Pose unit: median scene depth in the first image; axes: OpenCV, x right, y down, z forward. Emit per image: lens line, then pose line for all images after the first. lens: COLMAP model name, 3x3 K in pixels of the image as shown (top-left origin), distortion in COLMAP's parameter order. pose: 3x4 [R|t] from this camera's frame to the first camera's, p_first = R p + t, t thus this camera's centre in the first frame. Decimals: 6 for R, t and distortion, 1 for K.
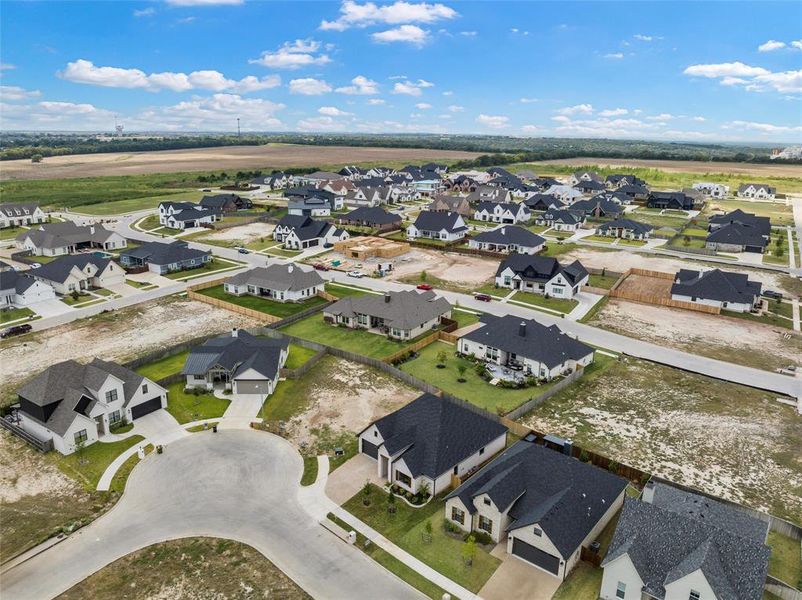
lens RADIAL K [[577.5, 0, 396.9], [0, 577.5, 301.8], [0, 0, 1]] dist [-0.032465, -0.005306]
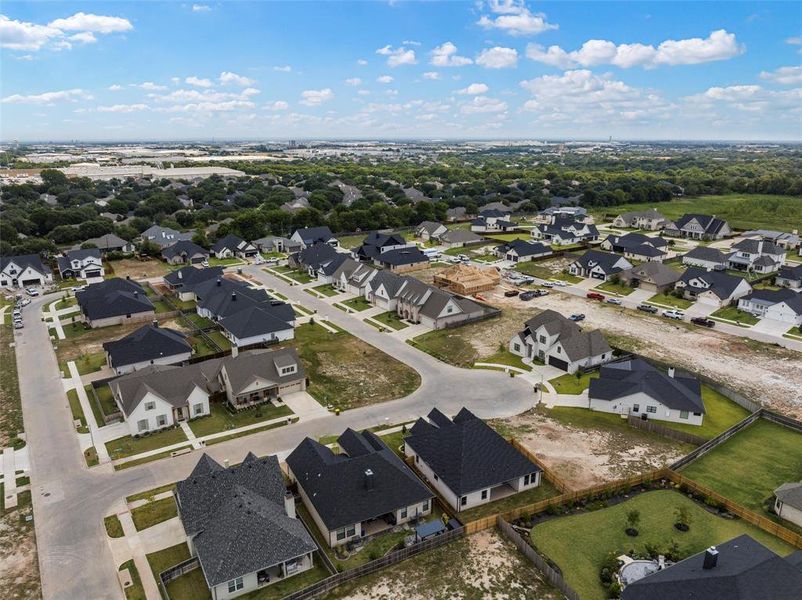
lens RADIAL K [[567.0, 0, 395.6], [0, 567.0, 297.0], [0, 0, 1]] dist [-0.030531, -0.007992]
pose [[-0.377043, 0.240656, -0.894384, 0.722820], [-0.266951, 0.896438, 0.353746, -0.272474], [0.886891, 0.372135, -0.273752, 0.769953]]
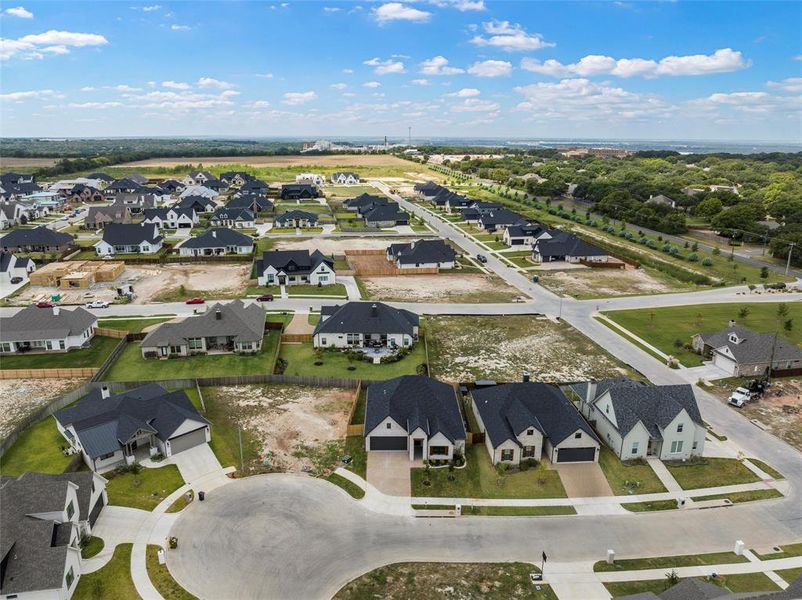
lens RADIAL K [[567.0, 0, 395.6], [0, 567.0, 297.0], [0, 0, 1]] dist [-0.030531, -0.007992]
pose [[0.729462, -0.198757, 0.654508, -0.455979], [0.199805, 0.977036, 0.074014, -0.050569], [-0.654189, 0.076783, 0.752424, 0.140512]]
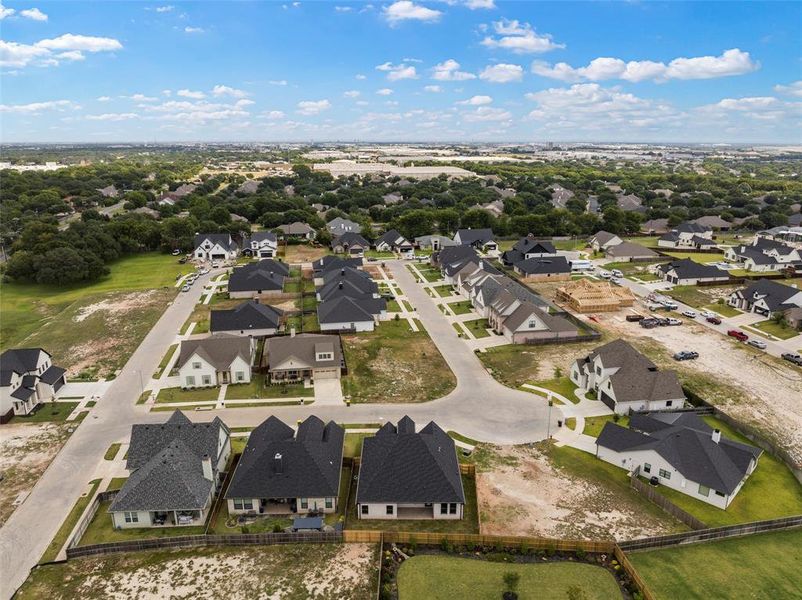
lens RADIAL K [[566.2, 0, 393.7], [0, 566.2, 289.9], [0, 0, 1]] dist [-0.033212, -0.004915]
pose [[-0.743075, 0.161418, -0.649449, 0.506398], [-0.198848, 0.873384, 0.444590, -0.366254], [0.638983, 0.459505, -0.616892, 1.066439]]
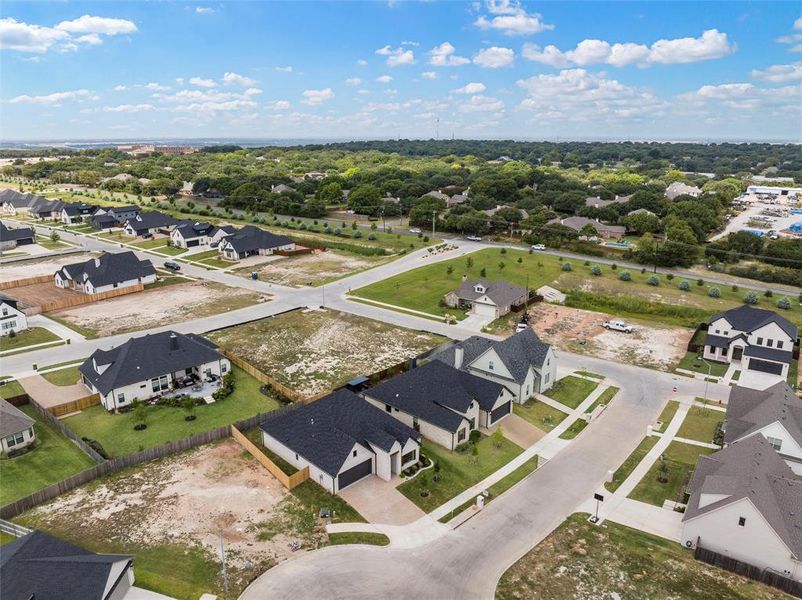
lens RADIAL K [[567.0, 0, 395.6], [0, 567.0, 297.0], [0, 0, 1]] dist [-0.030531, -0.007992]
pose [[0.053408, -0.289818, 0.955590, -0.555621], [0.285514, 0.921438, 0.263503, -0.142591], [-0.956885, 0.258761, 0.131960, 0.532275]]
